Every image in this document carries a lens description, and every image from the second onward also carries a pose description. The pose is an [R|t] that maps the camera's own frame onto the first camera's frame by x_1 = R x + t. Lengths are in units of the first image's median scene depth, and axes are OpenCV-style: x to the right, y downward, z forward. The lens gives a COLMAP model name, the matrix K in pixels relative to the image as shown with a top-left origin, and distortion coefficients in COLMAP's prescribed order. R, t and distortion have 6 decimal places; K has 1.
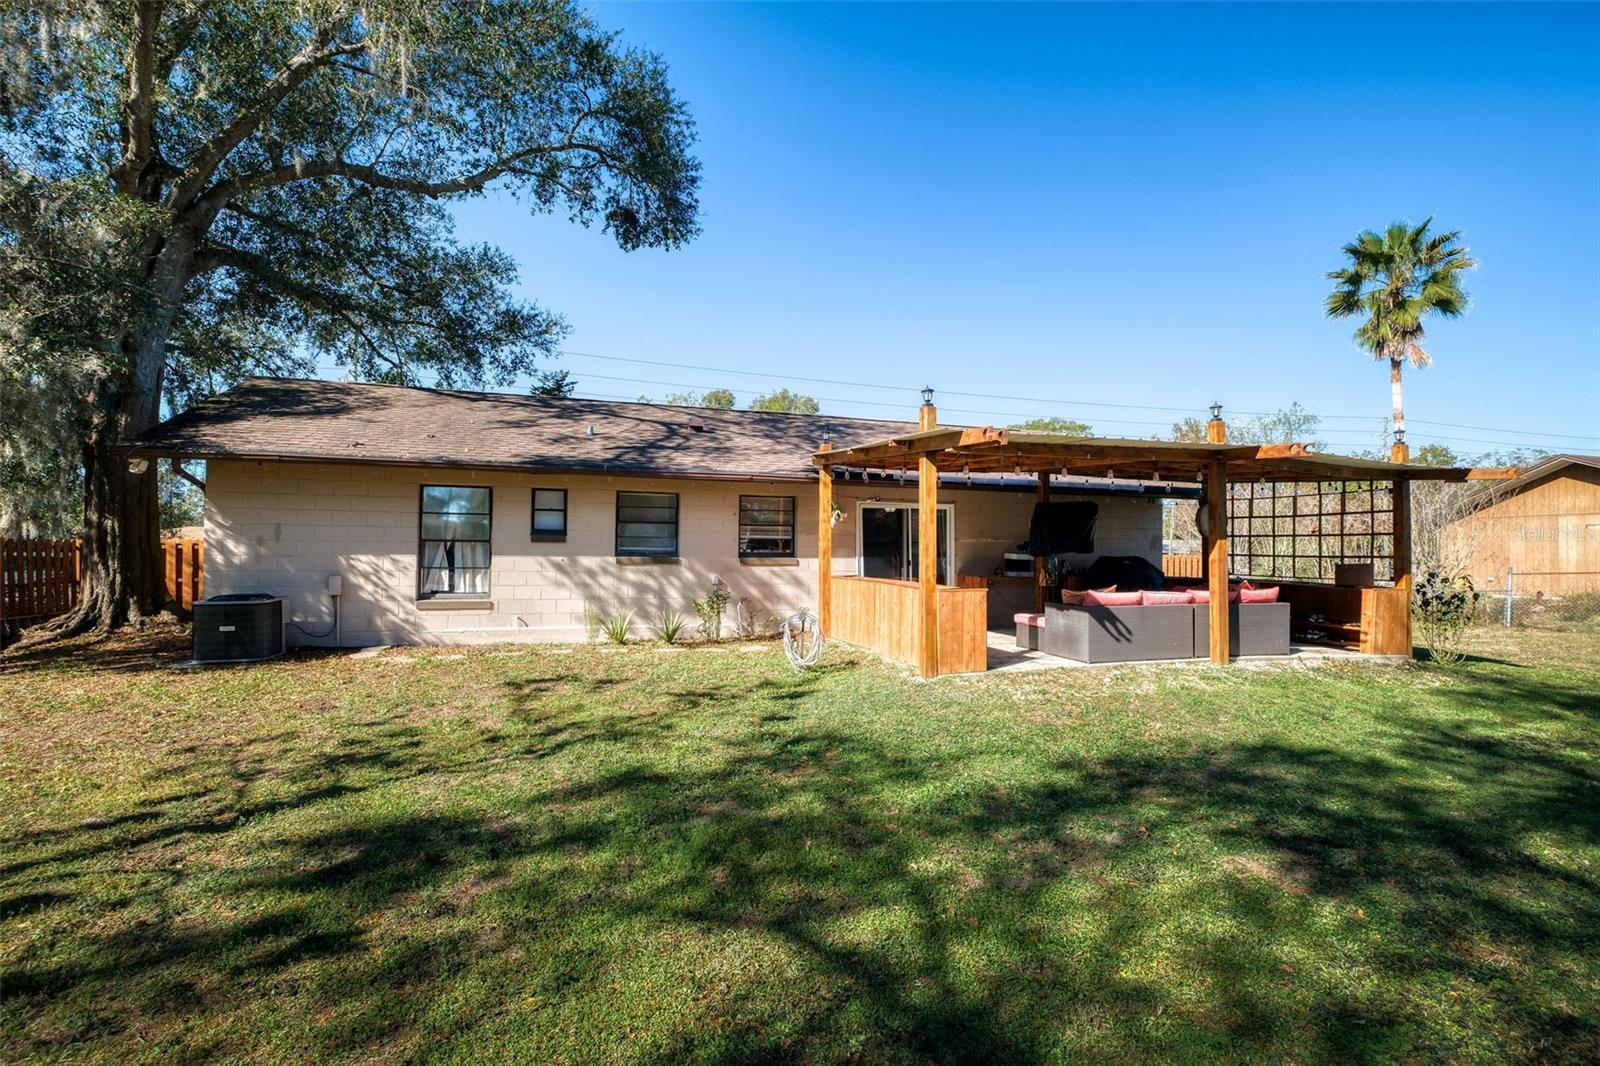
lens RADIAL K [[717.4, 0, 800.0], [0, 717.4, 533.0], [0, 0, 1]] dist [0.016952, 0.000035]
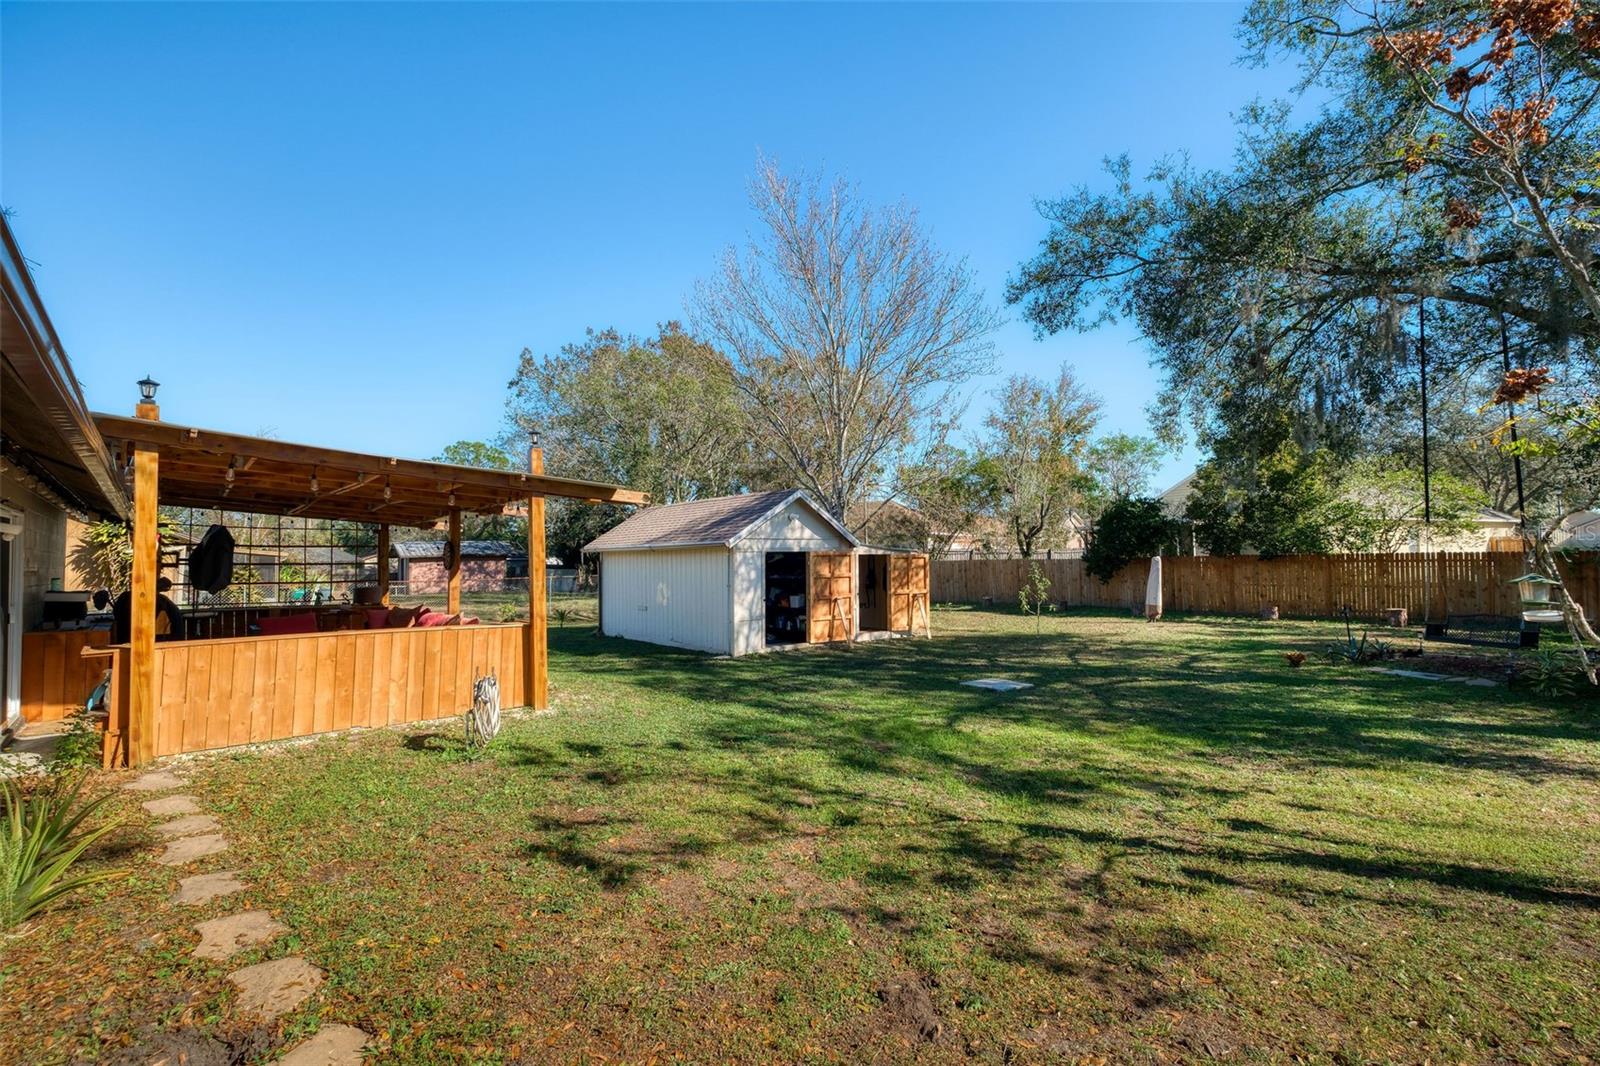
lens RADIAL K [[695.2, 0, 799.4], [0, 695.2, 542.8], [0, 0, 1]] dist [0.000273, -0.000476]
pose [[-0.434104, 0.029376, 0.900384, -0.619380], [-0.015184, 0.999088, -0.039917, 0.003133], [-0.900735, -0.030999, -0.433261, 0.772421]]
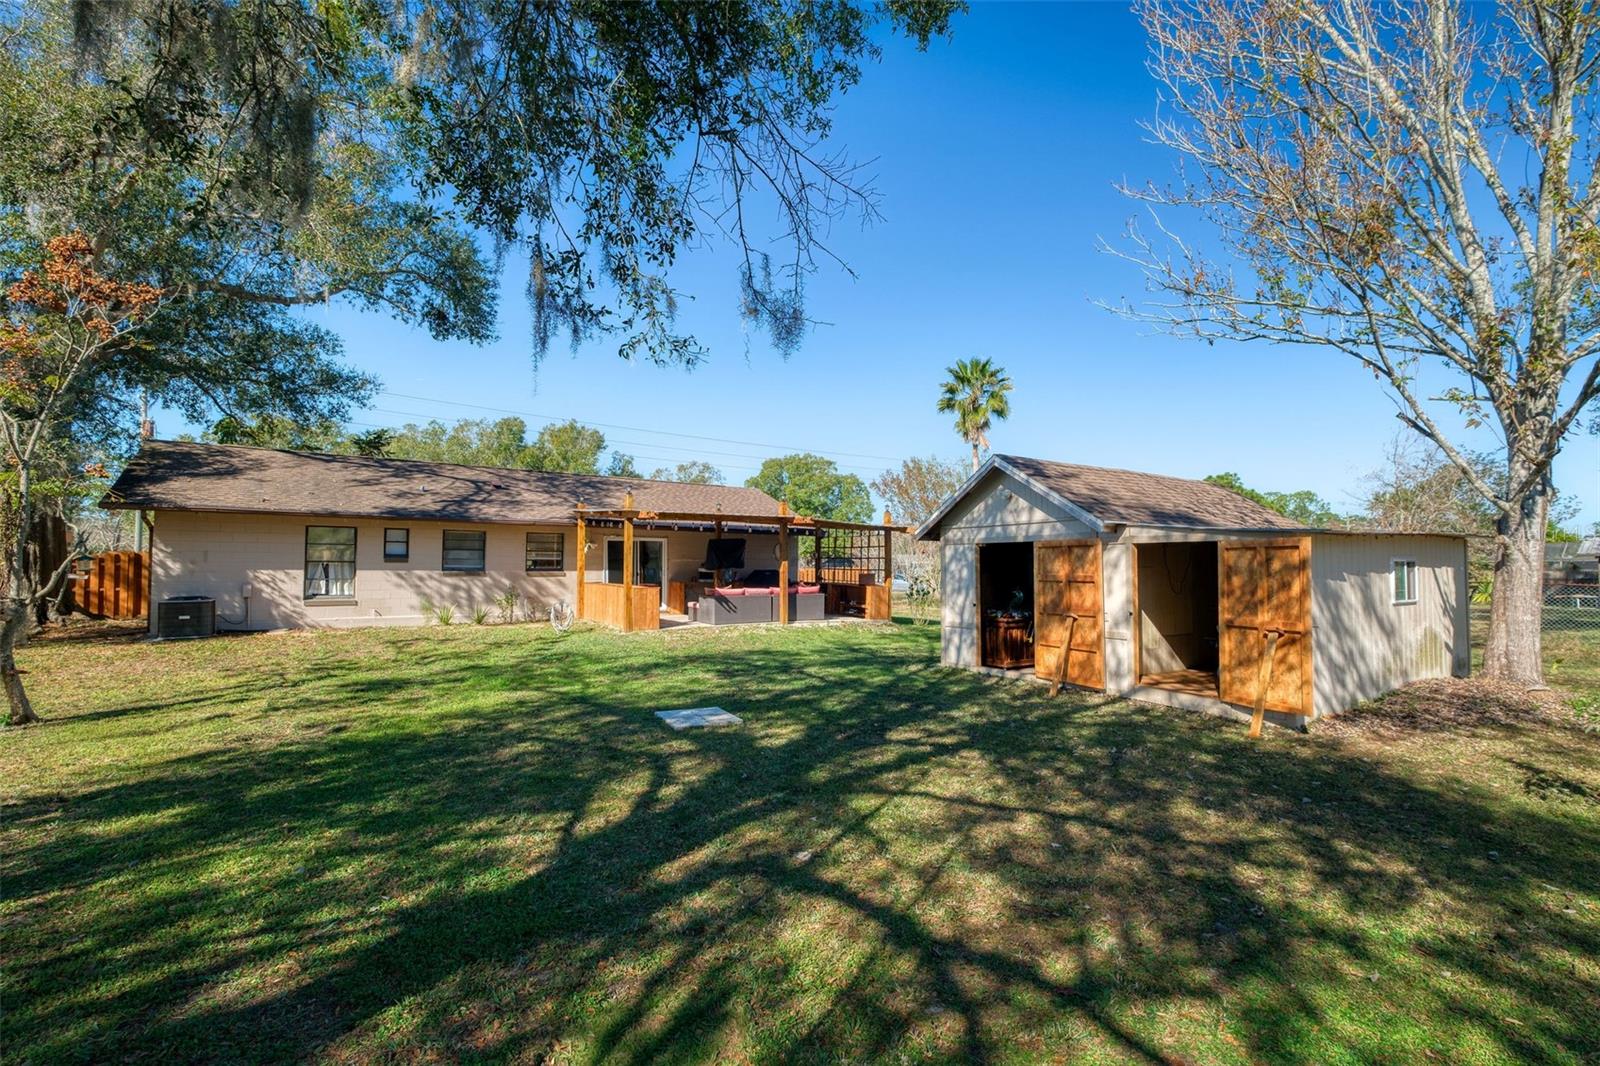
lens RADIAL K [[695.2, 0, 799.4], [0, 695.2, 542.8], [0, 0, 1]] dist [0.000273, -0.000476]
pose [[0.959514, 0.007867, 0.281551, 0.066563], [-0.006779, 0.999965, -0.004838, -0.027287], [-0.281579, 0.002734, 0.959534, -0.683560]]
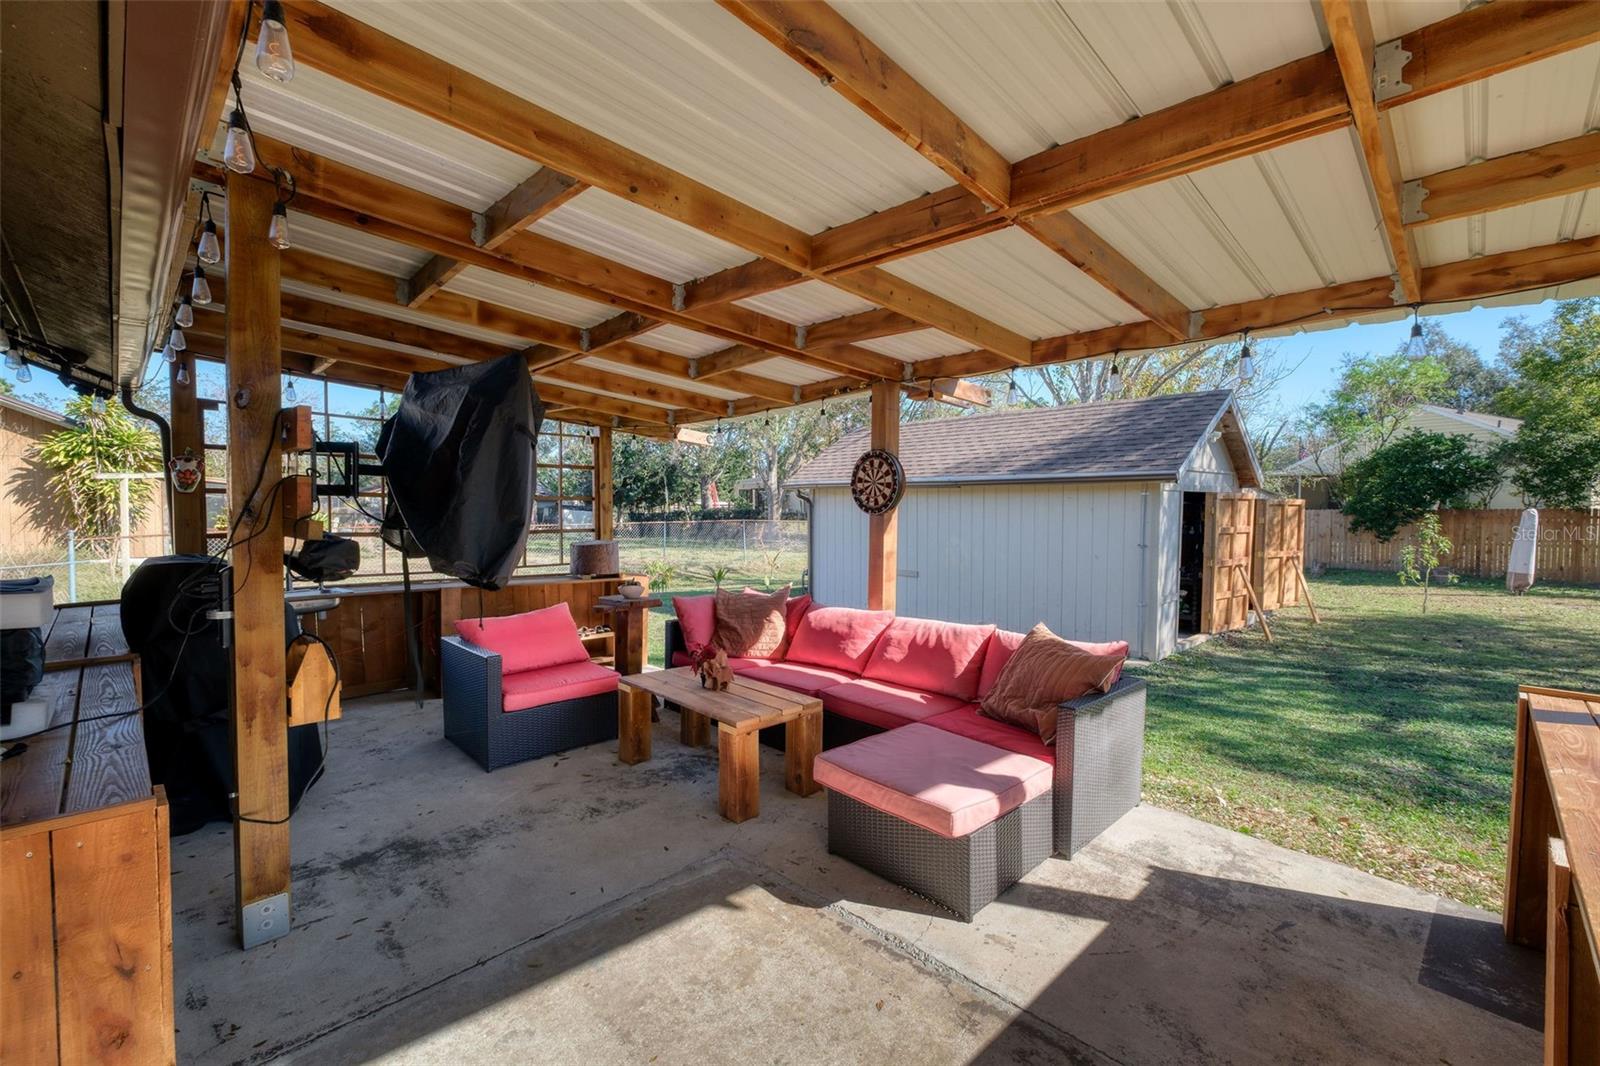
lens RADIAL K [[695.2, 0, 799.4], [0, 695.2, 542.8], [0, 0, 1]] dist [0.000273, -0.000476]
pose [[-0.466666, -0.045786, 0.883248, 0.087726], [-0.030724, 0.998896, 0.035547, 0.015310], [-0.883900, -0.010548, -0.467557, 1.037492]]
